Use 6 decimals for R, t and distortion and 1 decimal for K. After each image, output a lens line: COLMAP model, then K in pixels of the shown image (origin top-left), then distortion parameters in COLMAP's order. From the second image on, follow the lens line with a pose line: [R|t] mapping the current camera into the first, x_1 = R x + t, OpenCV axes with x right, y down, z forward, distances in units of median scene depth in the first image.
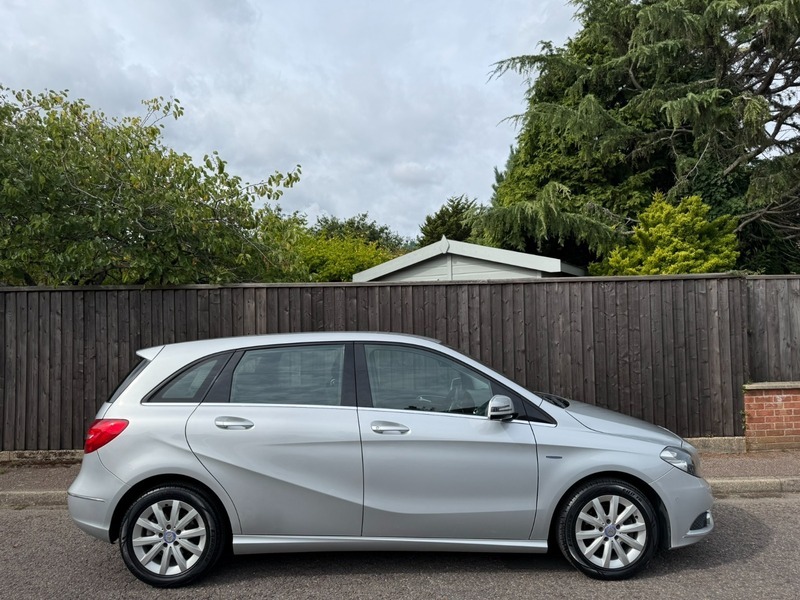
lens RADIAL K [[561.1, 0, 400.0], [0, 561.1, 300.0], [0, 0, 1]] dist [0.046338, -0.056352]
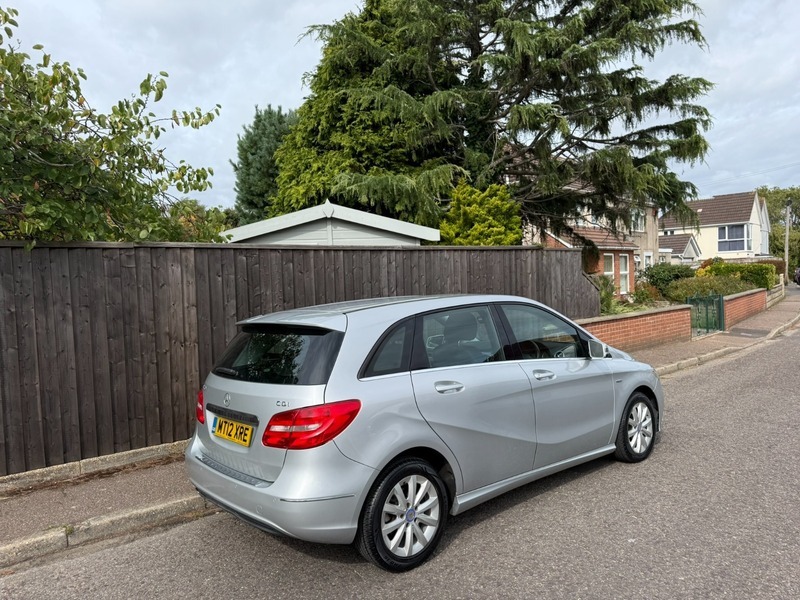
lens RADIAL K [[561.1, 0, 400.0], [0, 561.1, 300.0], [0, 0, 1]] dist [0.046338, -0.056352]
pose [[0.773698, -0.034477, 0.632616, -0.530527], [-0.003515, 0.998269, 0.058704, 0.004320], [-0.633545, -0.047642, 0.772237, 0.162424]]
